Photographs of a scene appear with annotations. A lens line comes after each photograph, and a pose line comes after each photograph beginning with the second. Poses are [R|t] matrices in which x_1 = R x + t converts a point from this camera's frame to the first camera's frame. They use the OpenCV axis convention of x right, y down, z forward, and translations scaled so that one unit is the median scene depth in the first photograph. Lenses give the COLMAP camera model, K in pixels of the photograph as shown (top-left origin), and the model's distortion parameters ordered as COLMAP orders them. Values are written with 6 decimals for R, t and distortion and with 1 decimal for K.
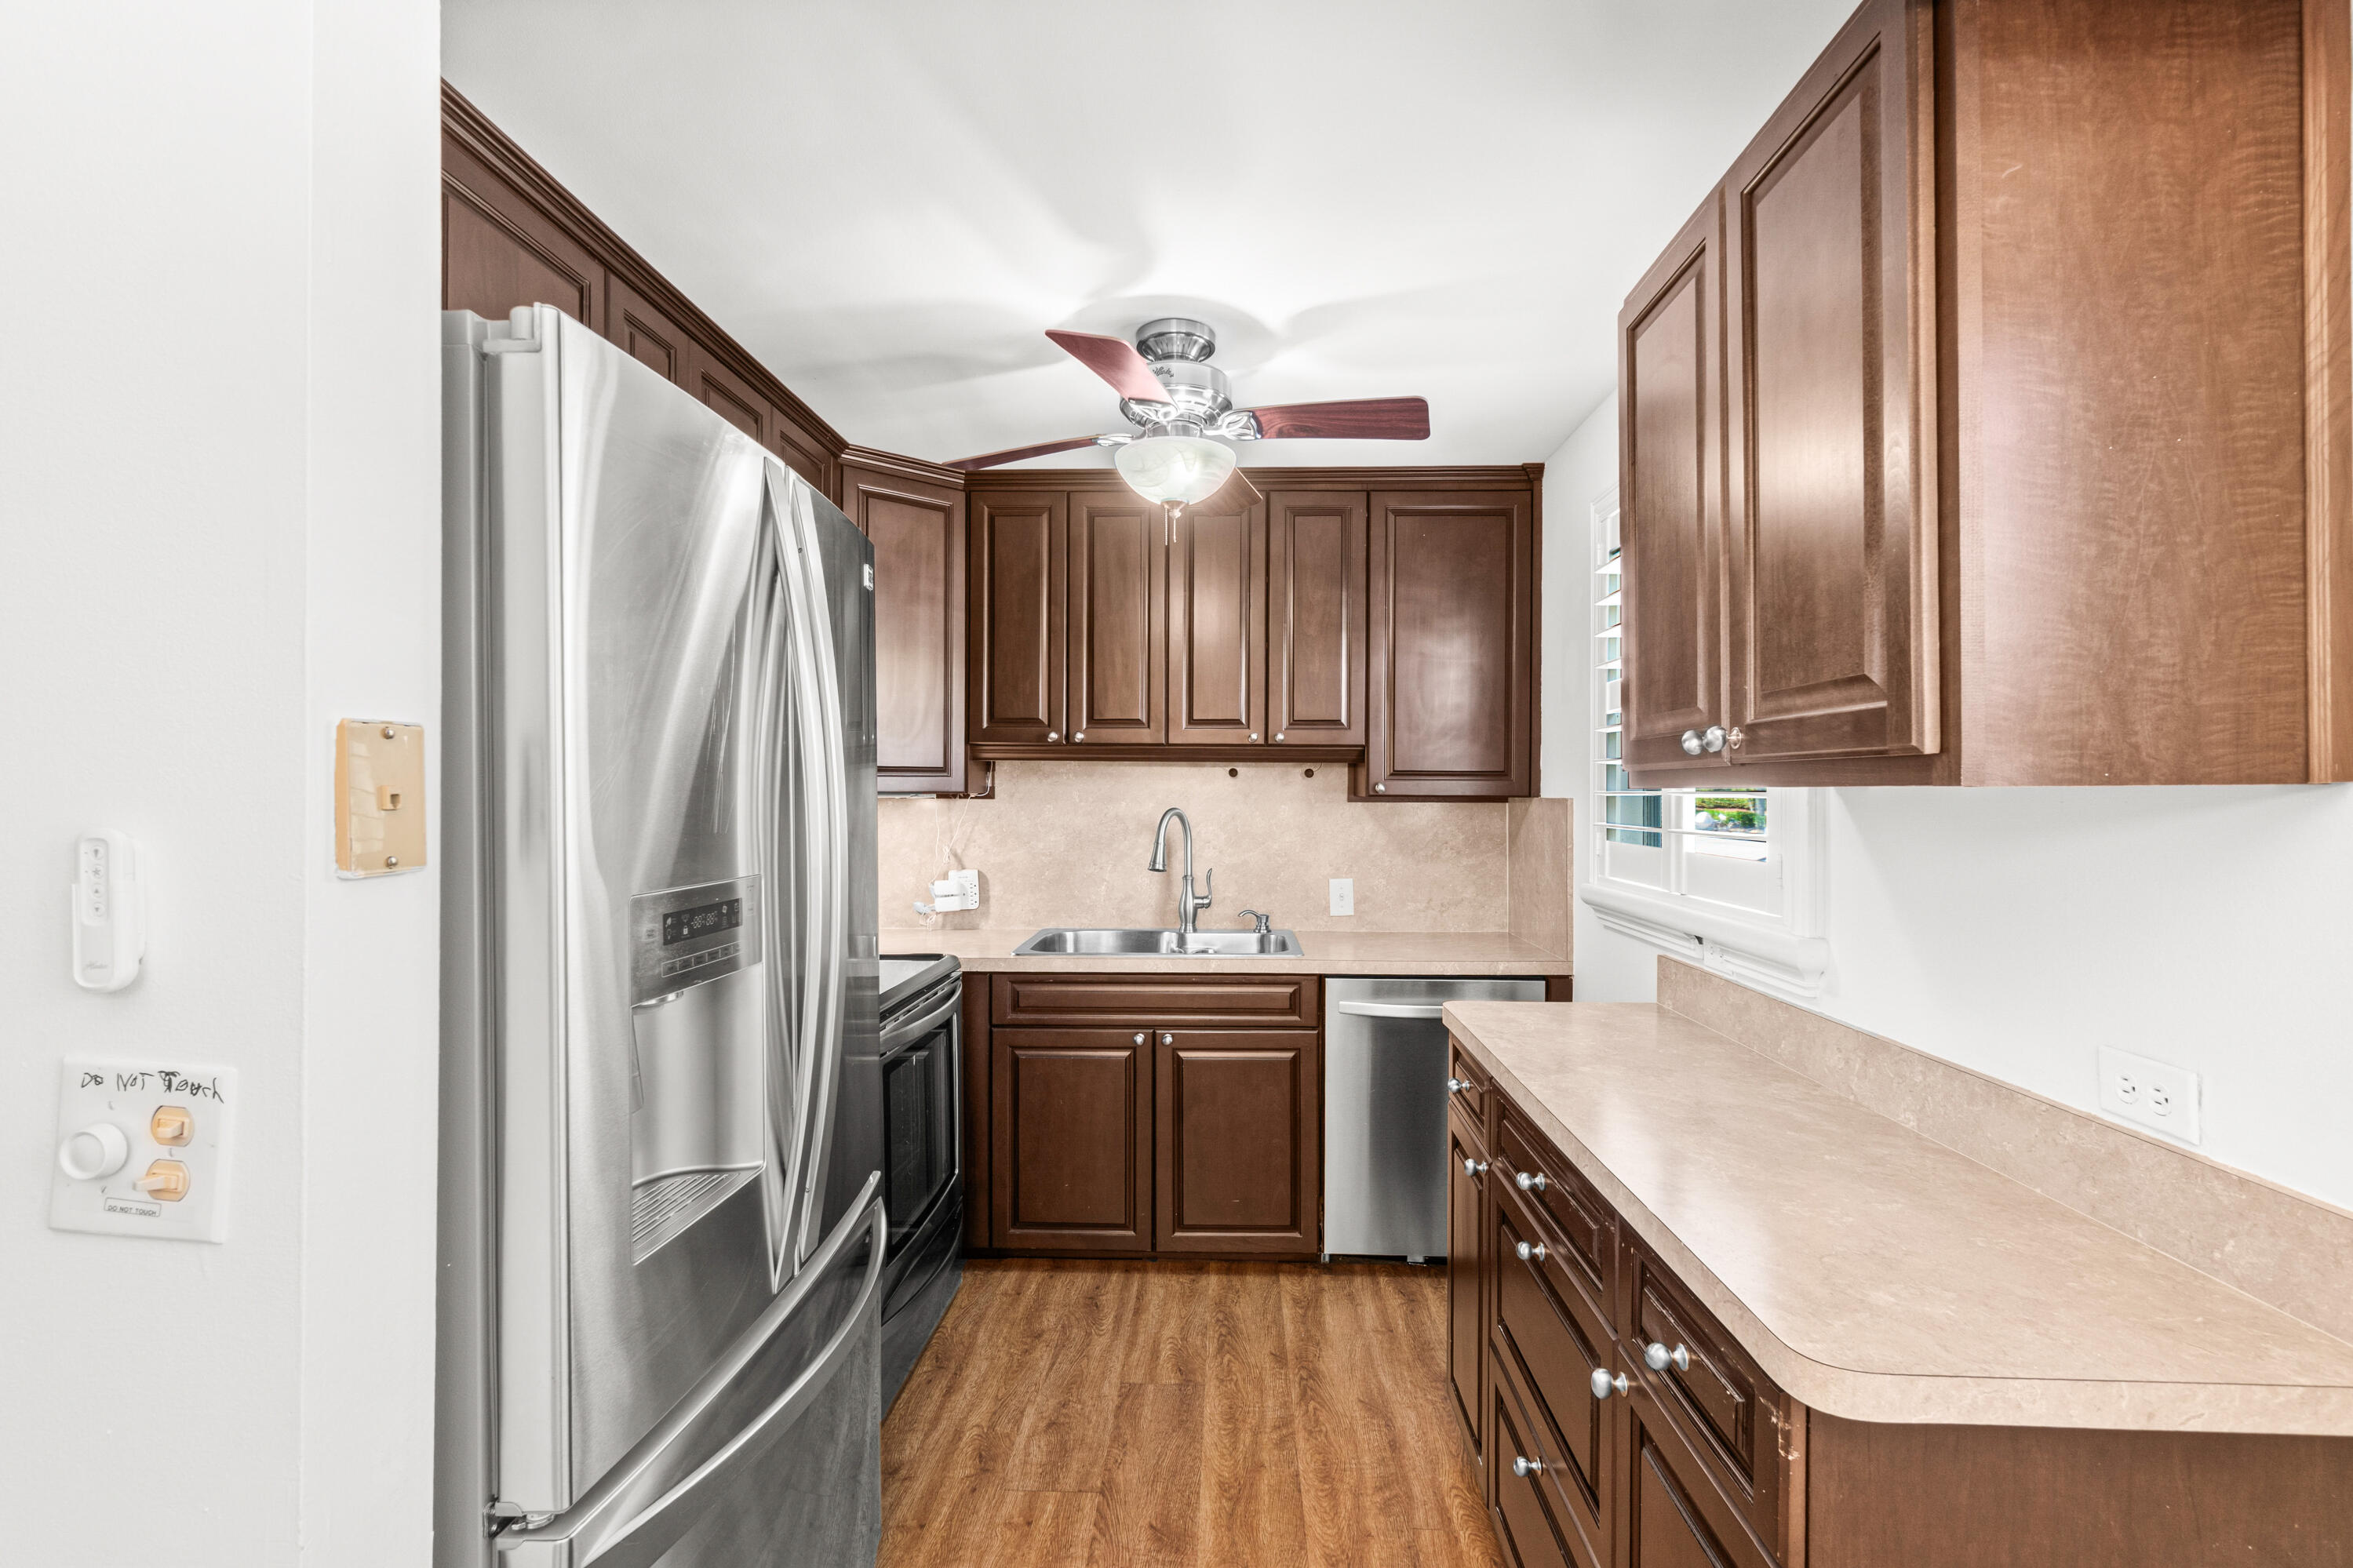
lens RADIAL K [[1037.2, 0, 1185.9], [0, 1037.2, 789.5], [0, 0, 1]] dist [0.004252, -0.000405]
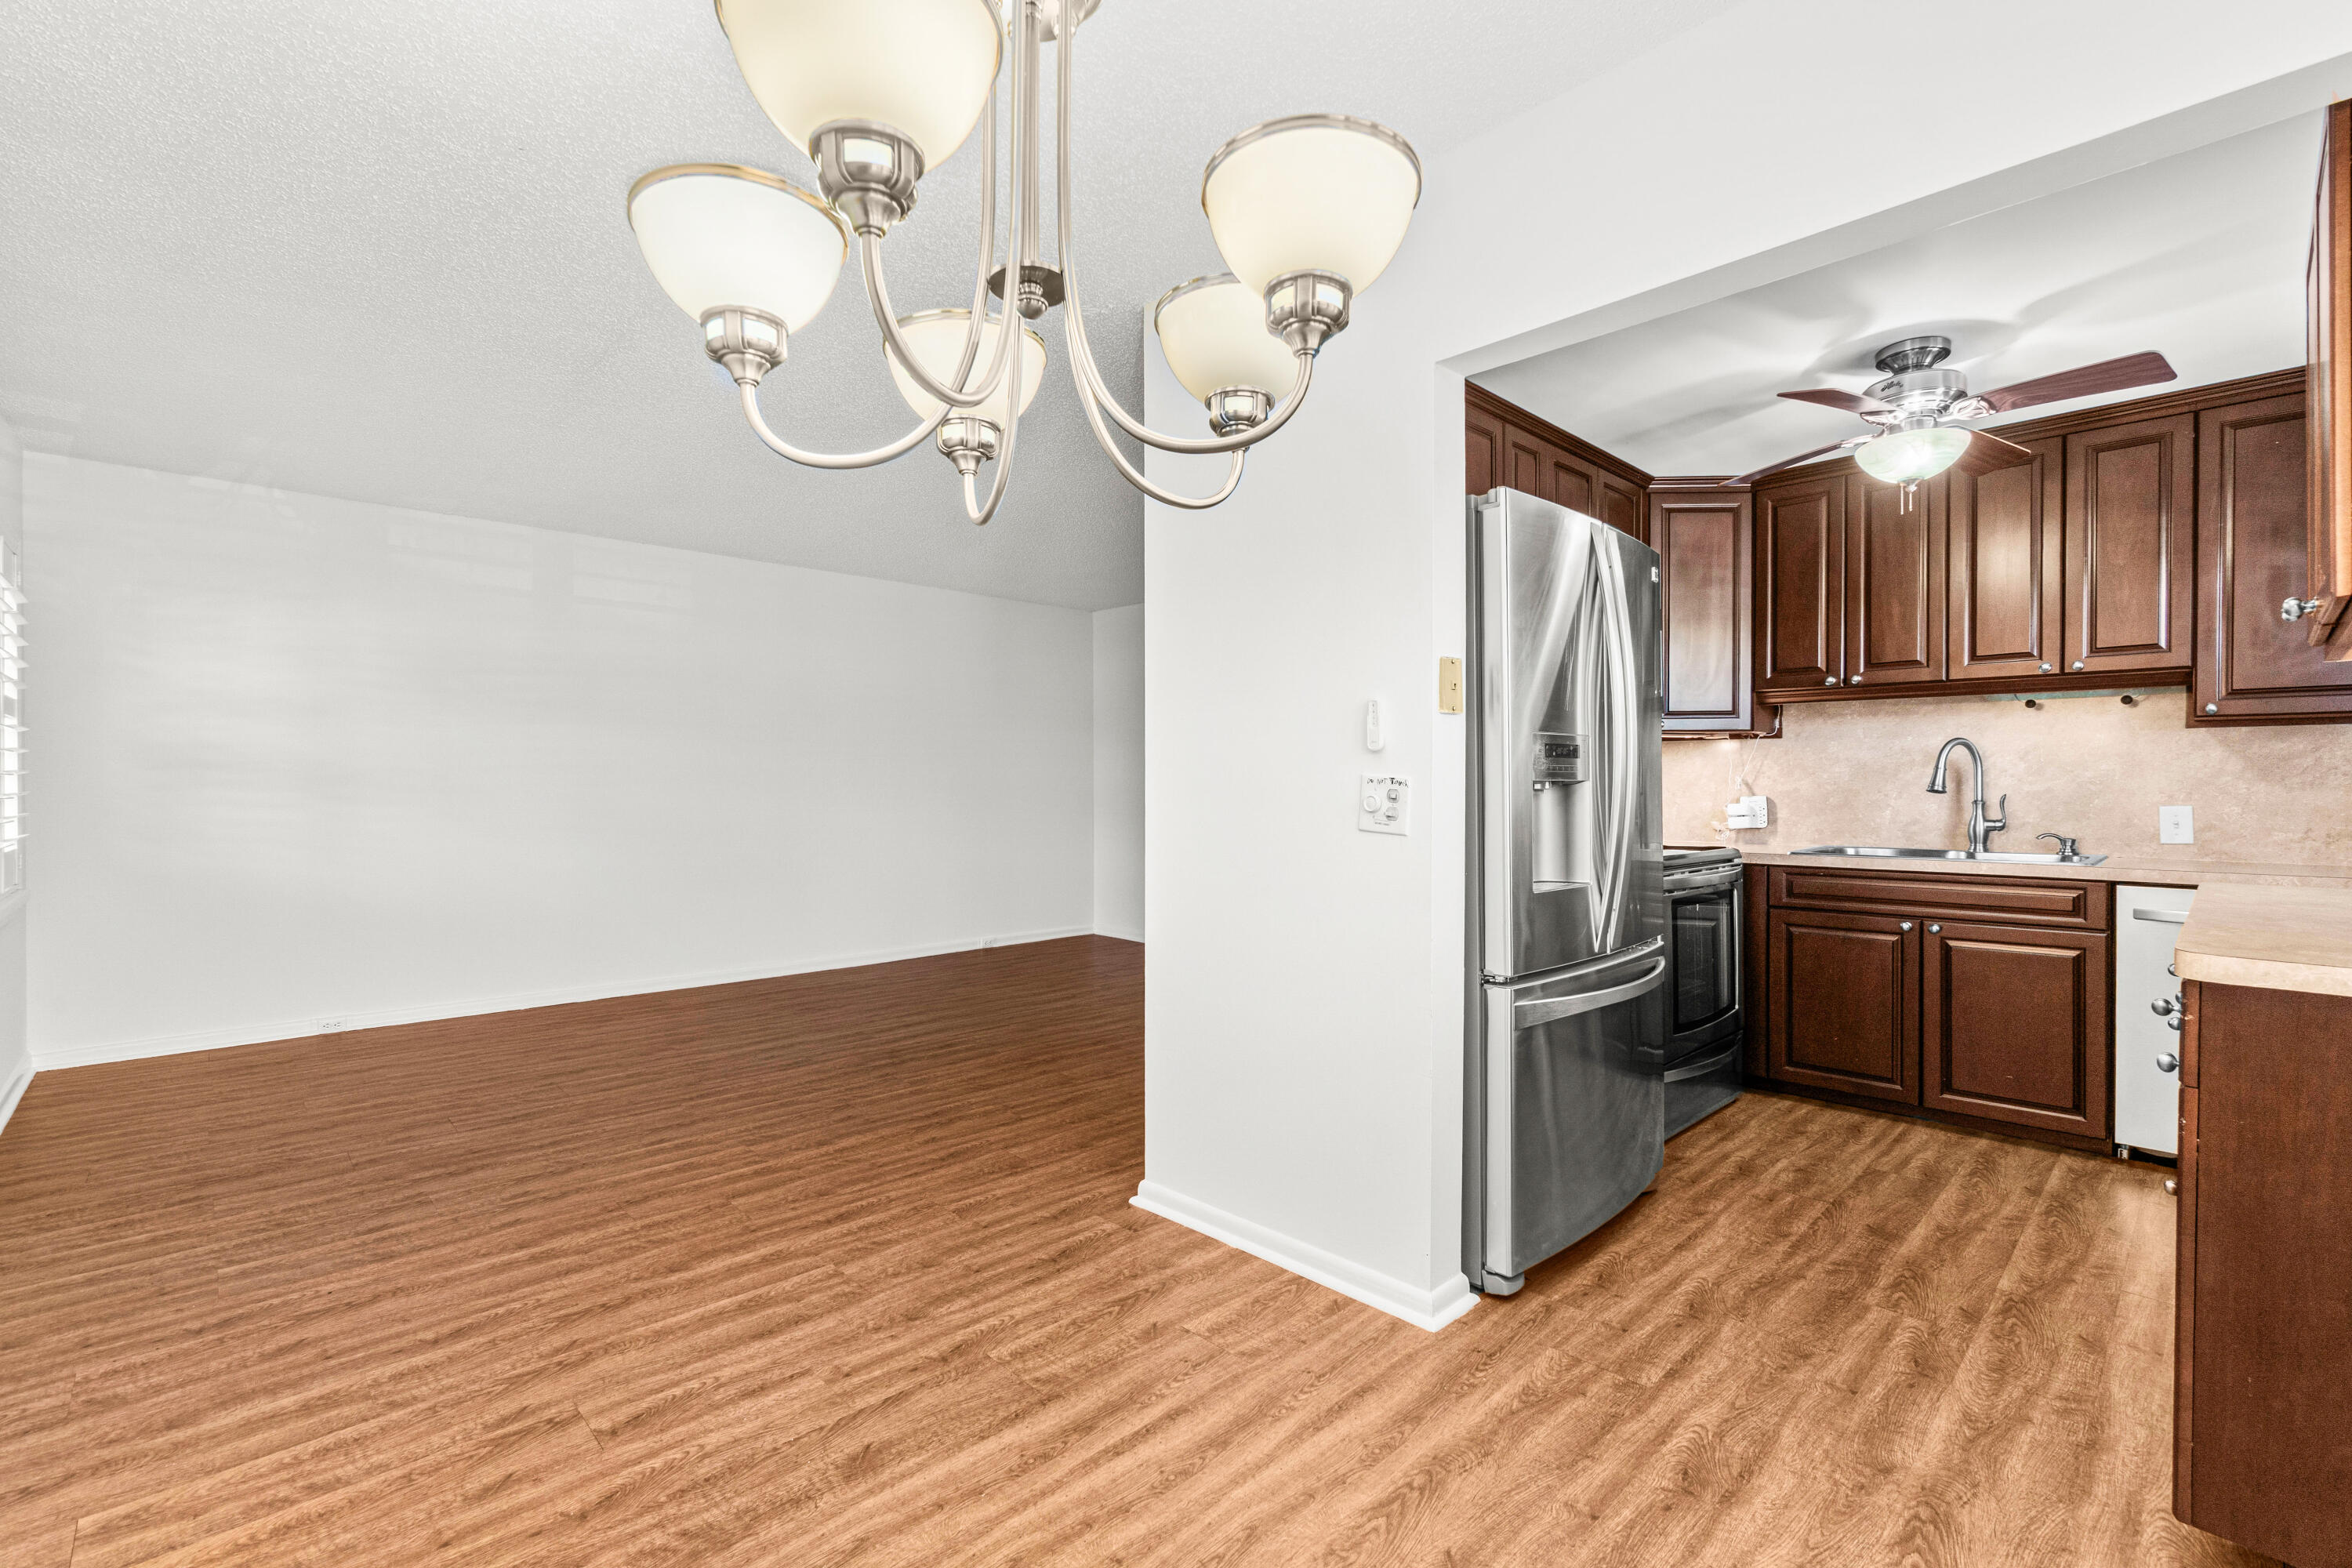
lens RADIAL K [[1036.9, 0, 1185.4], [0, 1036.9, 789.5], [0, 0, 1]] dist [0.004252, -0.000405]
pose [[0.722277, -0.000306, -0.691603, 0.182122], [-0.000596, 0.999999, -0.001065, 0.085073], [0.691603, 0.001182, 0.722277, -0.433954]]
